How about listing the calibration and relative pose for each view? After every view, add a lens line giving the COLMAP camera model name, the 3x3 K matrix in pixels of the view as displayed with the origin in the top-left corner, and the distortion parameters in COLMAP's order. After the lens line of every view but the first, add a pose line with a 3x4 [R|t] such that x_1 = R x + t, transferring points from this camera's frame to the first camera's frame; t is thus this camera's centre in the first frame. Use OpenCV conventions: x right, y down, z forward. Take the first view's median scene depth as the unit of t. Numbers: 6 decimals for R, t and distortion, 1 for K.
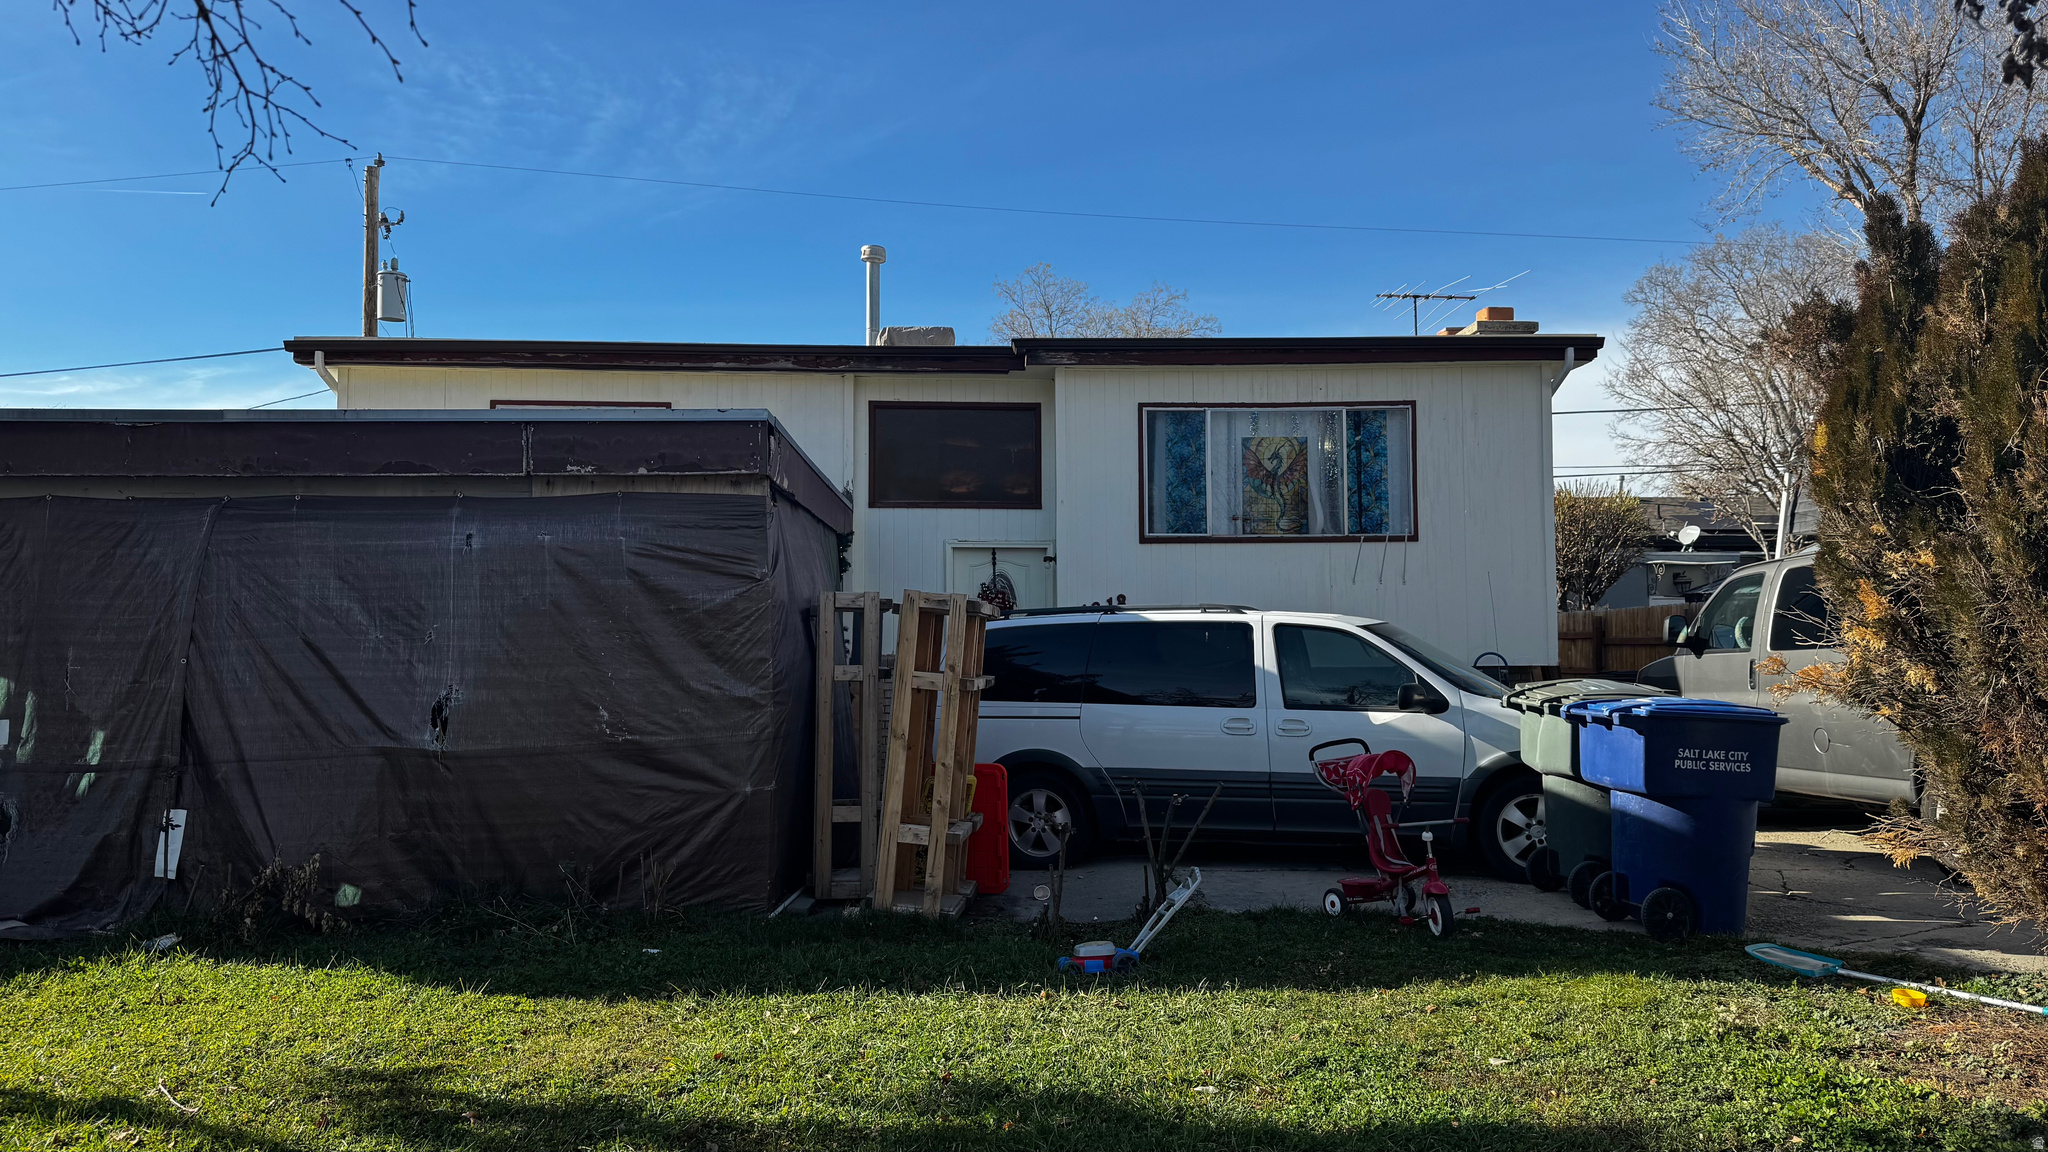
lens RADIAL K [[1418.5, 0, 1047.8], [0, 1418.5, 583.4], [0, 0, 1]] dist [0.047717, -0.046162]
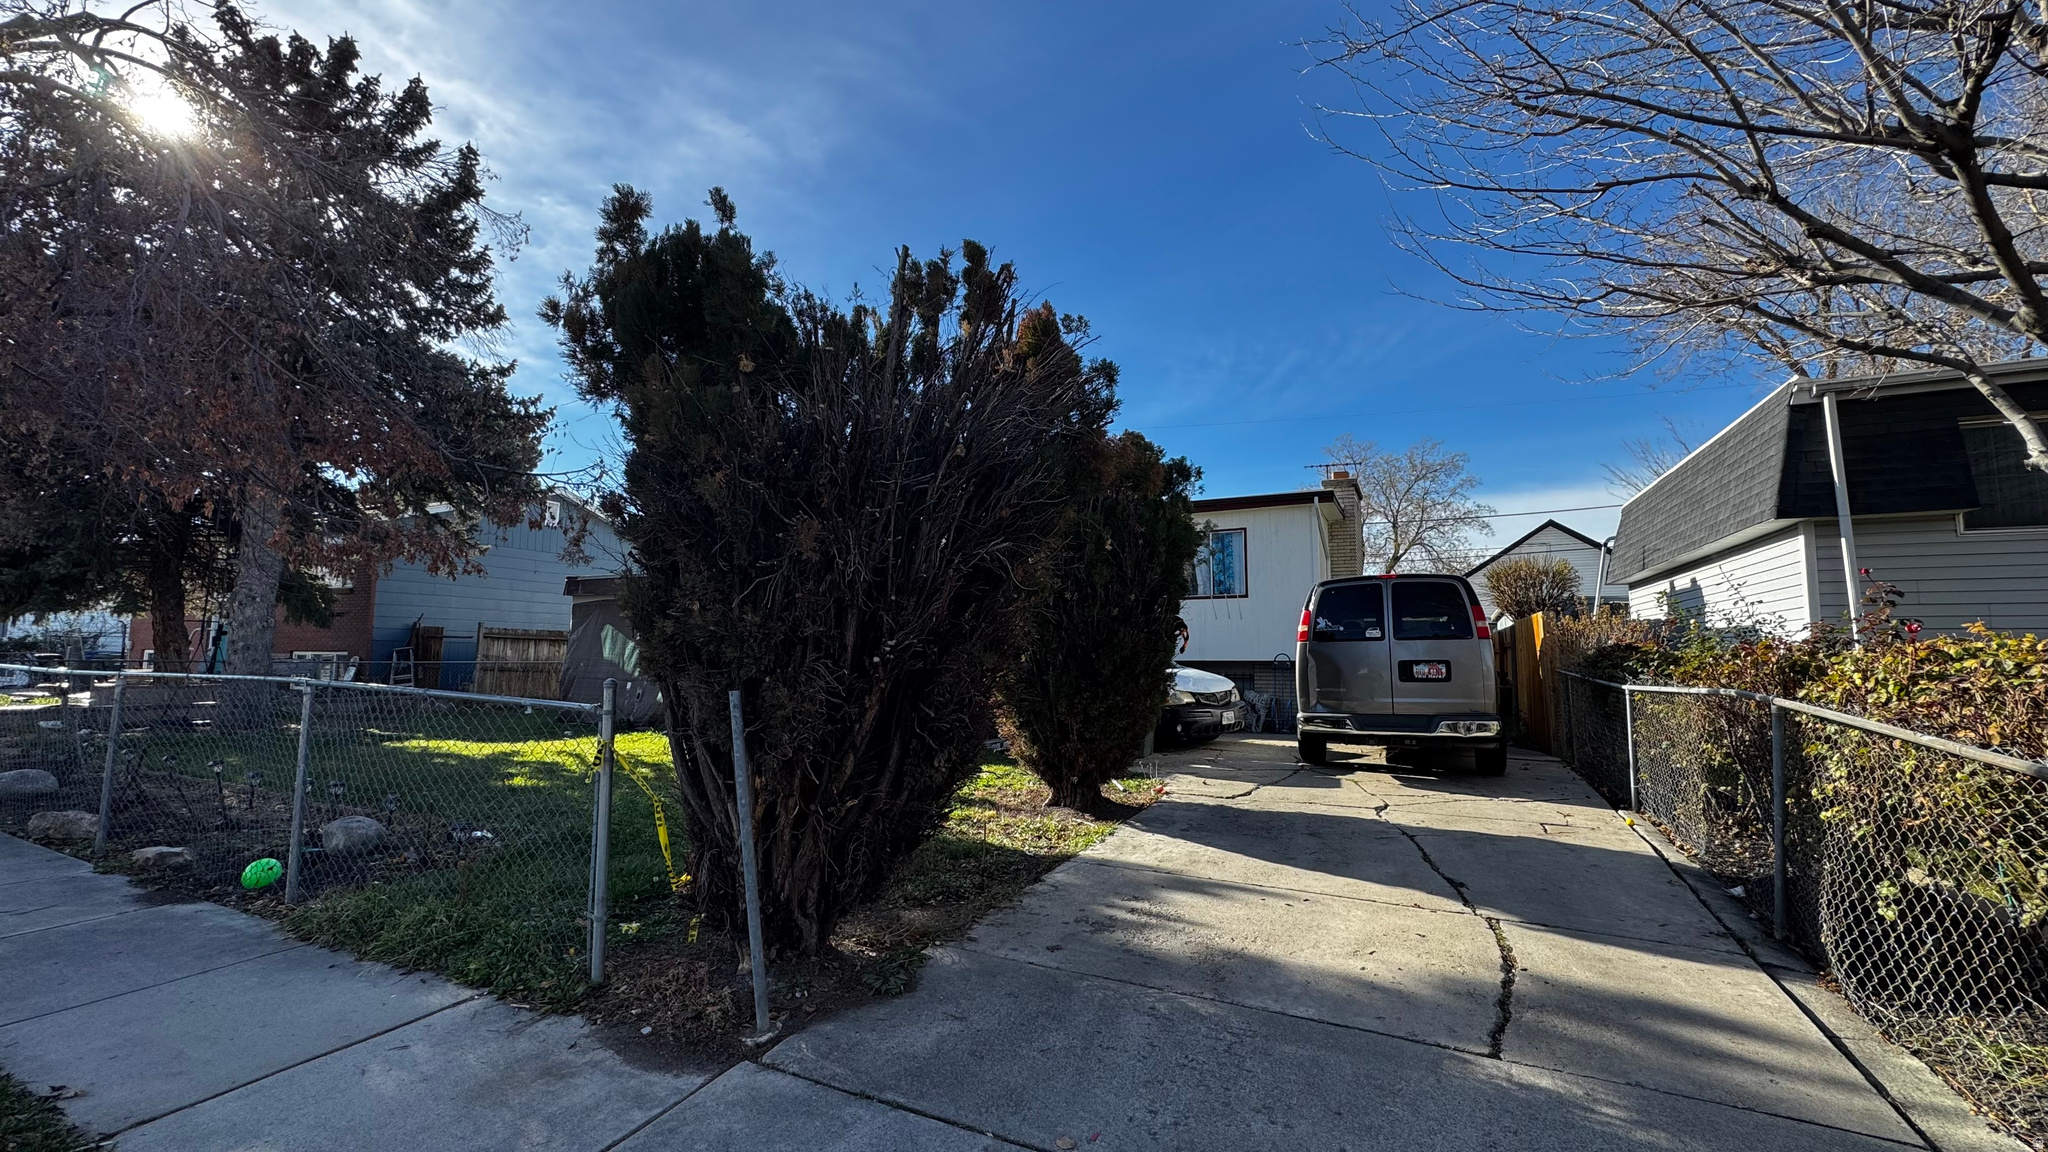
lens RADIAL K [[839.3, 0, 1029.4], [0, 839.3, 568.0], [0, 0, 1]] dist [-0.000843, -0.000176]
pose [[0.864014, -0.044504, -0.501496, 0.846047], [0.009570, 0.997357, -0.072021, 0.014501], [0.503376, 0.057428, 0.862157, -0.227832]]
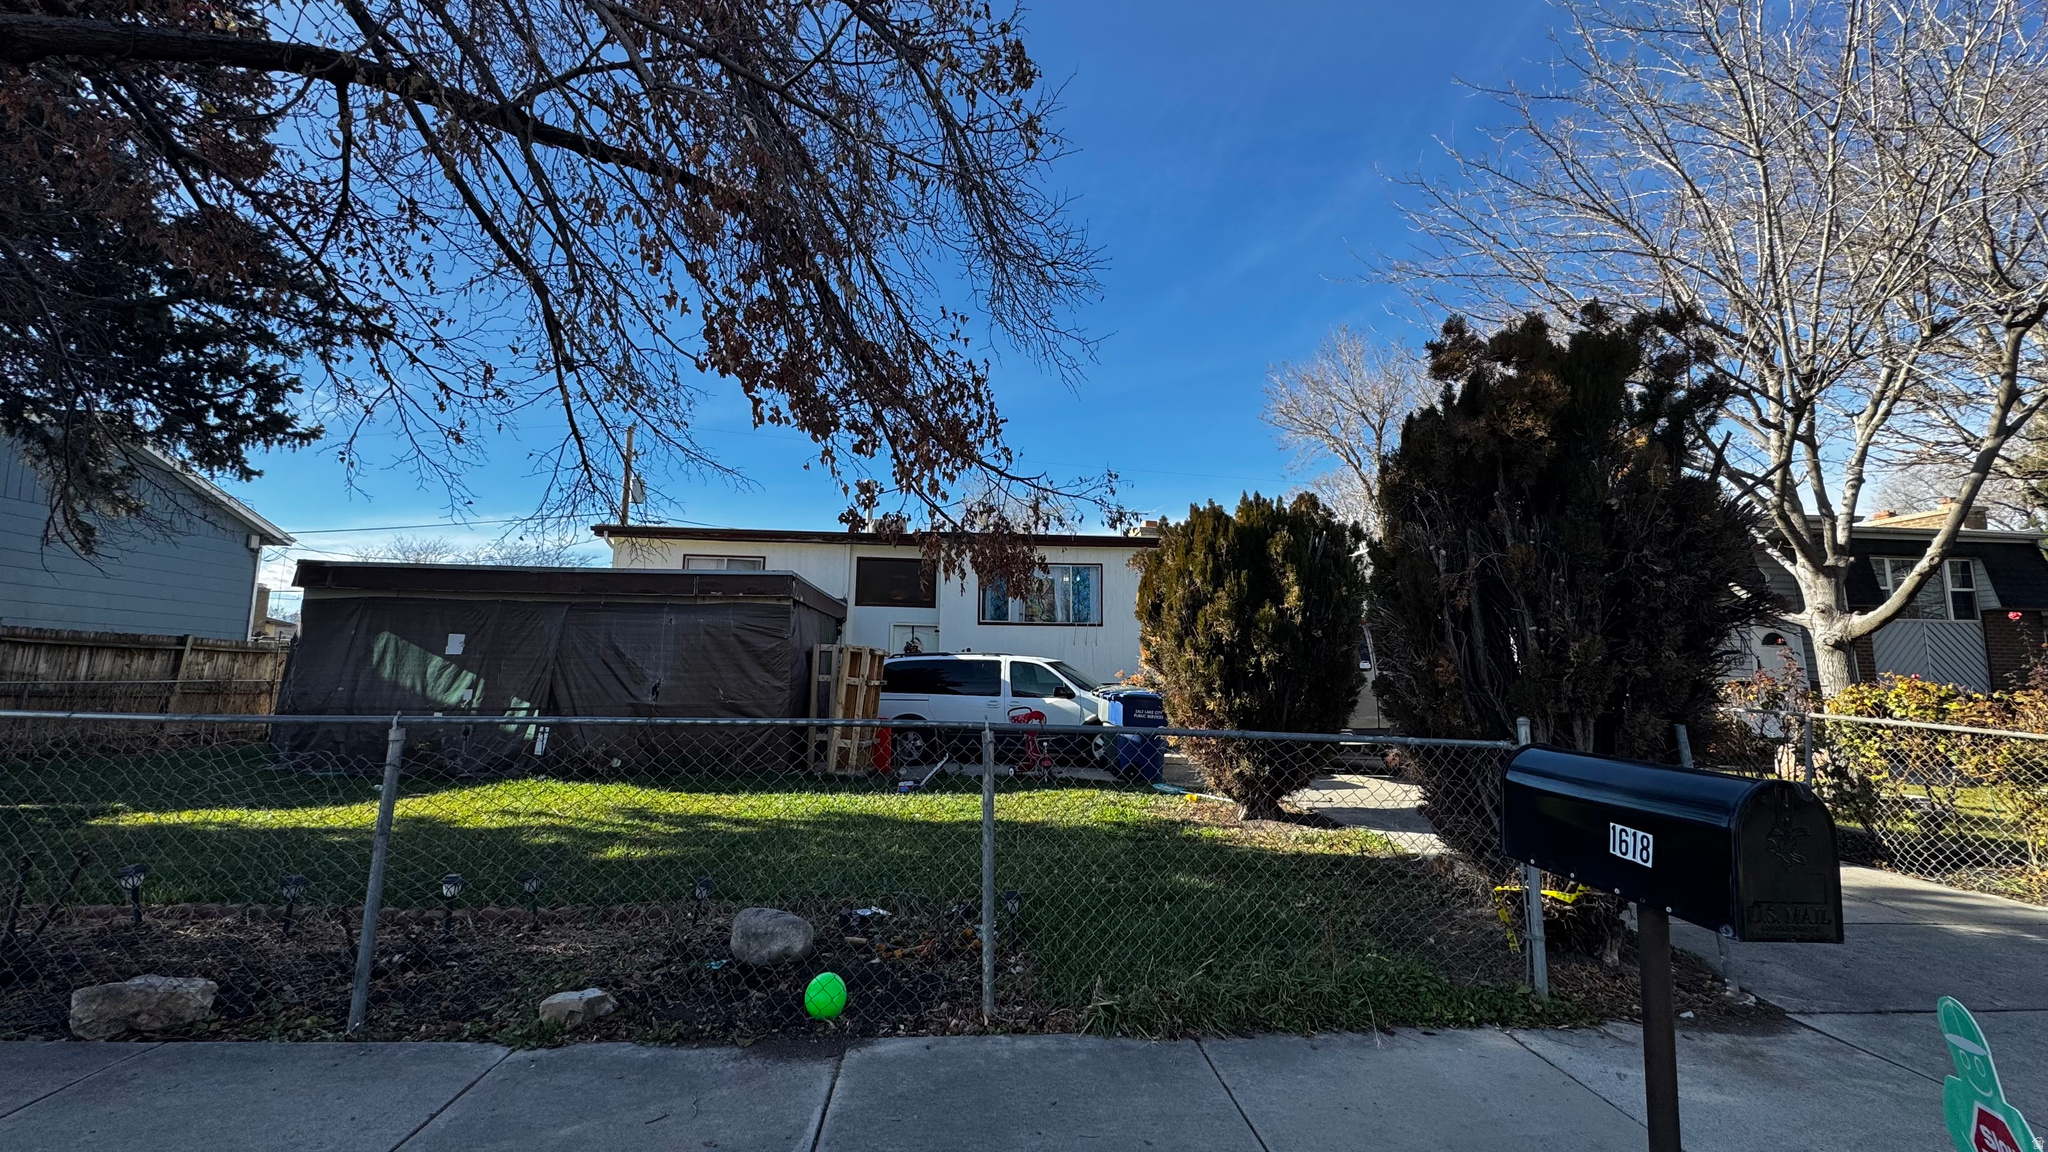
lens RADIAL K [[839.3, 0, 1029.4], [0, 839.3, 568.0], [0, 0, 1]] dist [-0.000843, -0.000176]
pose [[0.999451, 0.018976, 0.027145, 0.159175], [-0.016422, 0.995681, -0.091373, 0.001268], [-0.028762, 0.090877, 0.995447, -0.428565]]
